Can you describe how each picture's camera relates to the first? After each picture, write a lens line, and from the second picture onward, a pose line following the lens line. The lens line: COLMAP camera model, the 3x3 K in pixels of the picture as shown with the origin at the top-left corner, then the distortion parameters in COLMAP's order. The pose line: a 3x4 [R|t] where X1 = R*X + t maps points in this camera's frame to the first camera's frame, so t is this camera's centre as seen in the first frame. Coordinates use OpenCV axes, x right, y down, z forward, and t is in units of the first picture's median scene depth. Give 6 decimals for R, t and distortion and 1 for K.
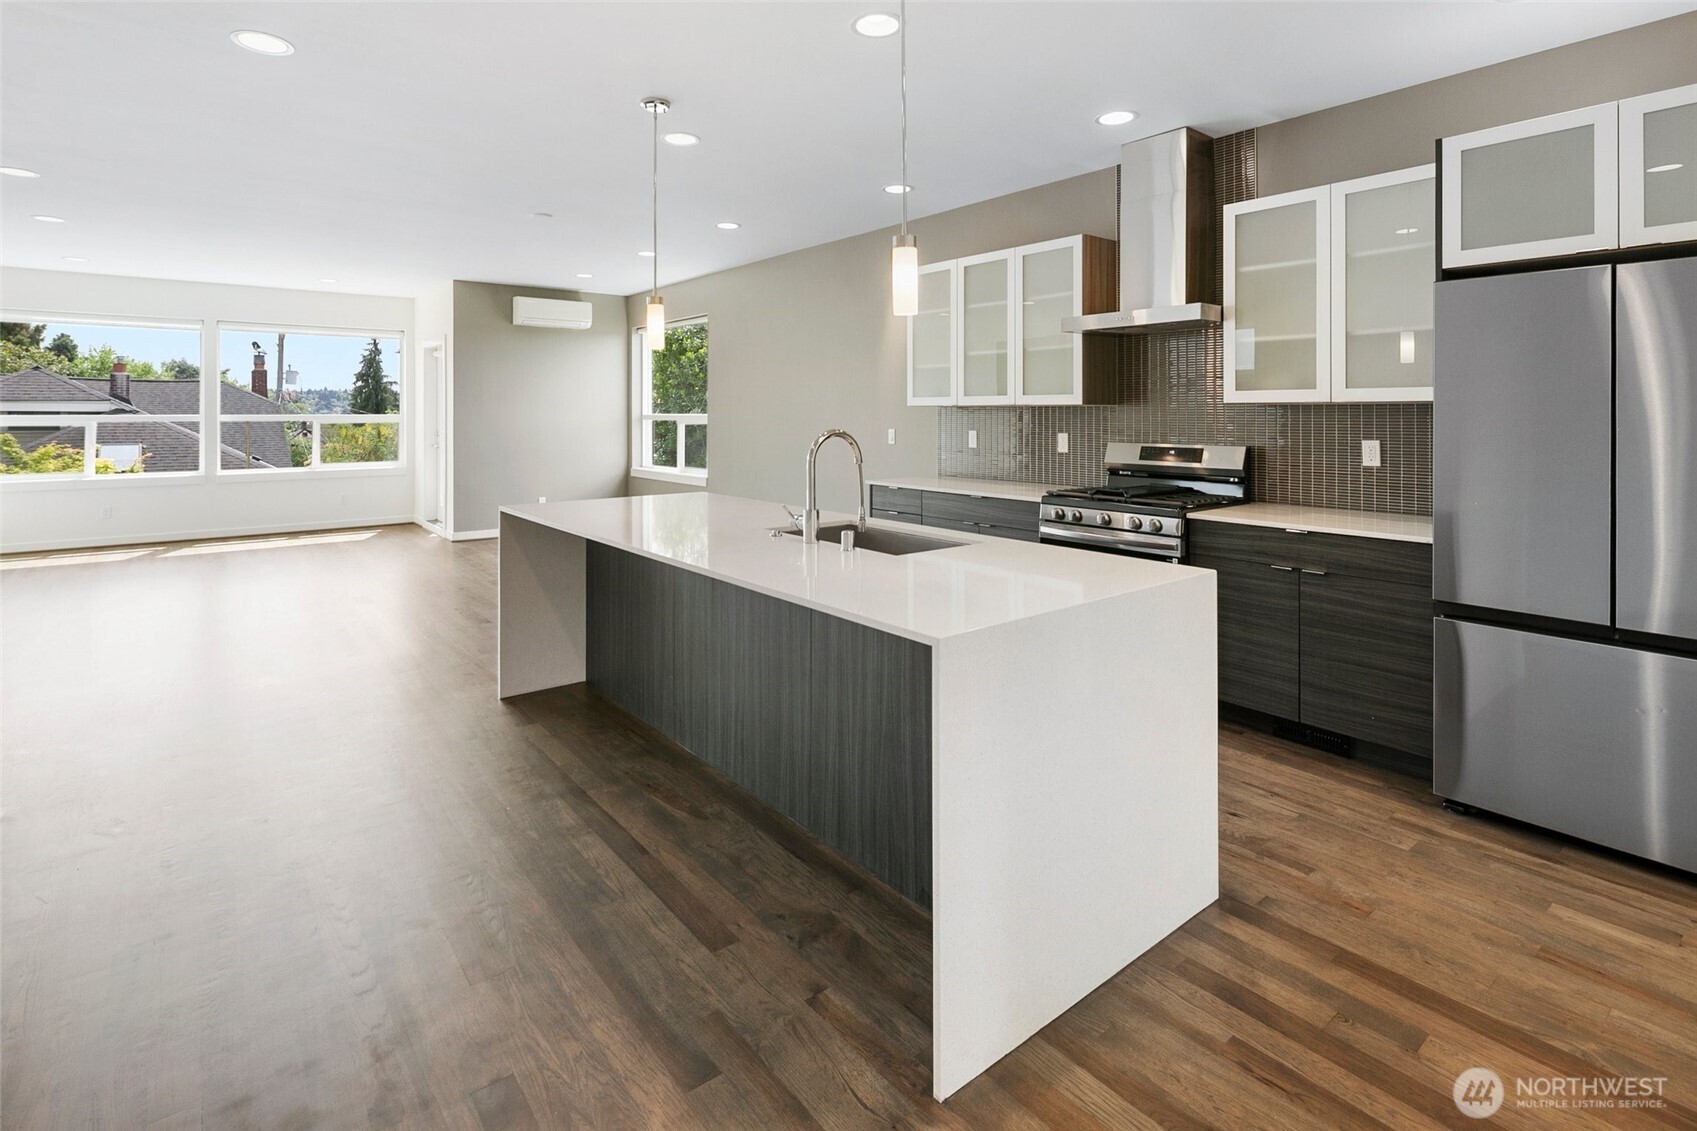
lens RADIAL K [[827.0, 0, 848.1], [0, 827.0, 430.3], [0, 0, 1]] dist [-0.002891, -0.000927]
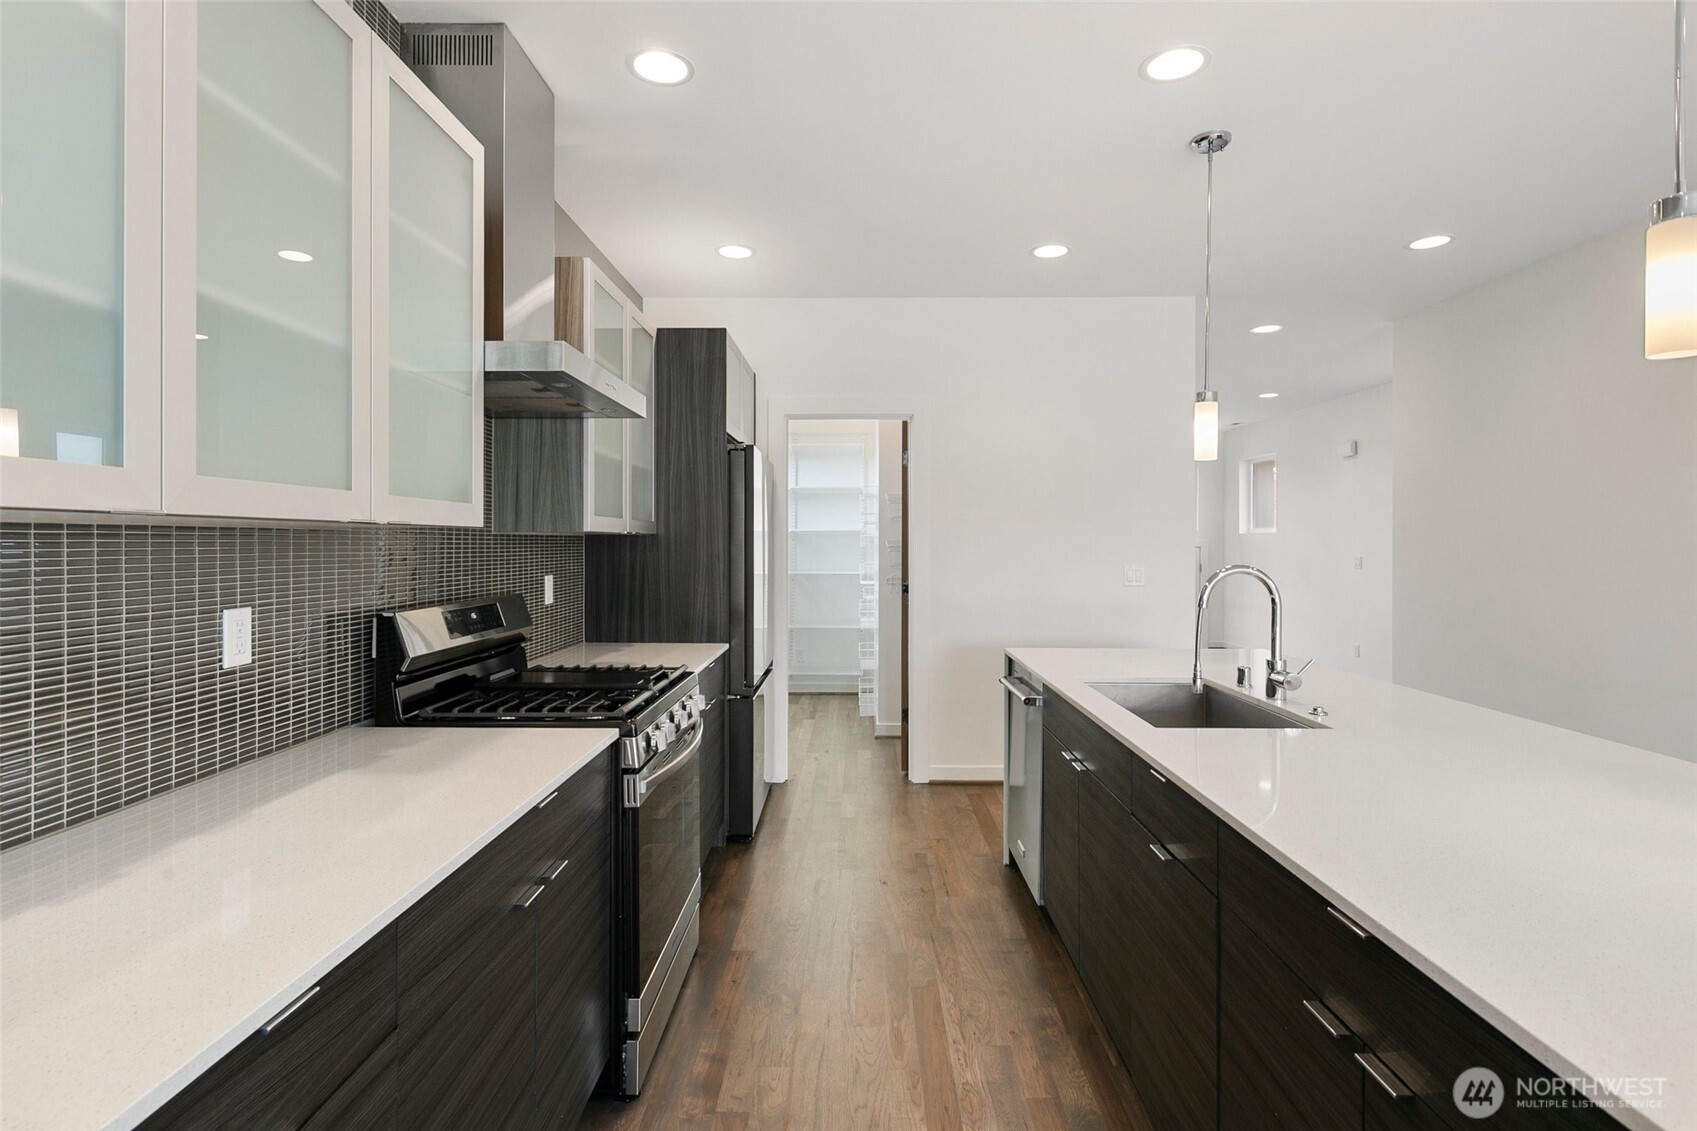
lens RADIAL K [[827.0, 0, 862.0], [0, 827.0, 554.7], [0, 0, 1]] dist [-0.002891, -0.000927]
pose [[-0.782084, -0.005641, 0.623148, -0.154593], [0.016560, 0.999418, 0.029831, -0.026218], [-0.622953, 0.033650, -0.781535, 1.230202]]
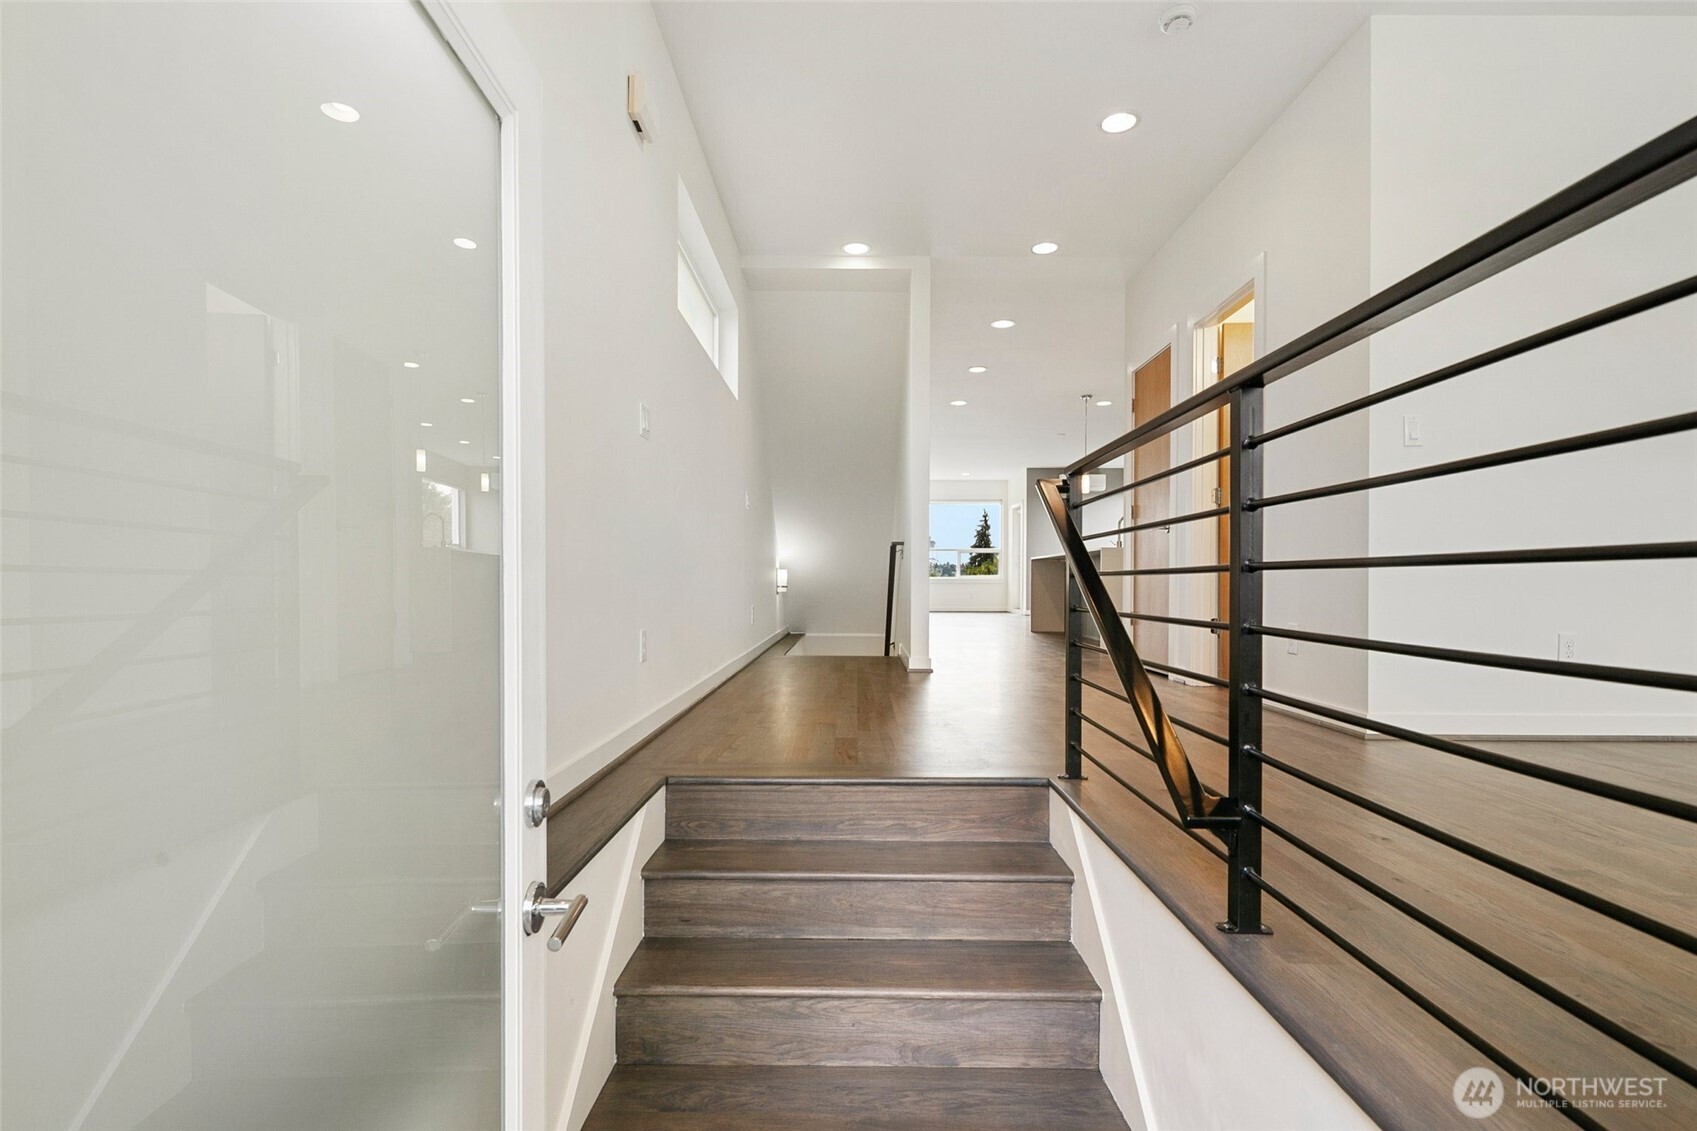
lens RADIAL K [[827.0, 0, 848.4], [0, 827.0, 573.4], [0, 0, 1]] dist [-0.002891, -0.000927]
pose [[0.775847, -0.007929, -0.630871, 0.242290], [-0.014290, 0.999444, -0.030136, 0.073830], [0.630759, 0.032396, 0.775302, -0.432283]]
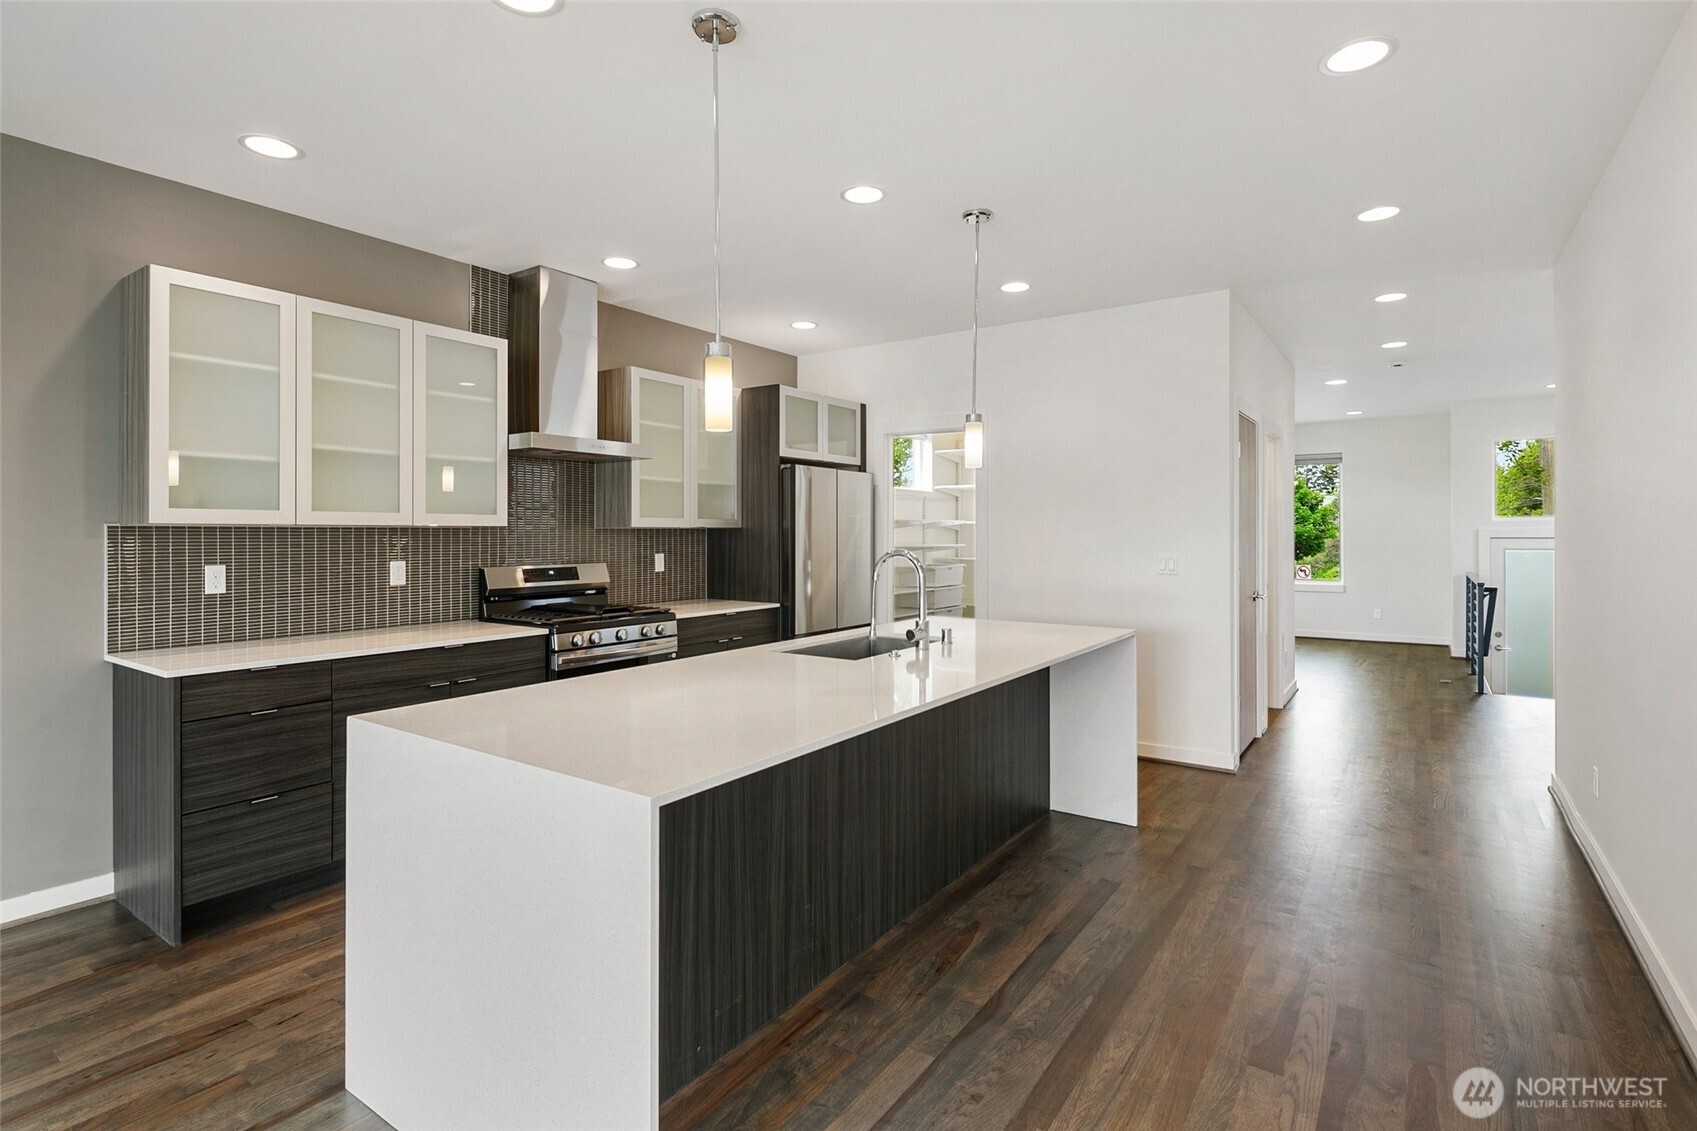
lens RADIAL K [[827.0, 0, 860.1], [0, 827.0, 540.8], [0, 0, 1]] dist [-0.002891, -0.000927]
pose [[-0.295101, -0.007249, 0.955438, -0.706937], [0.023176, 0.999623, 0.014742, -0.019545], [-0.955185, 0.026493, -0.294822, 0.903548]]
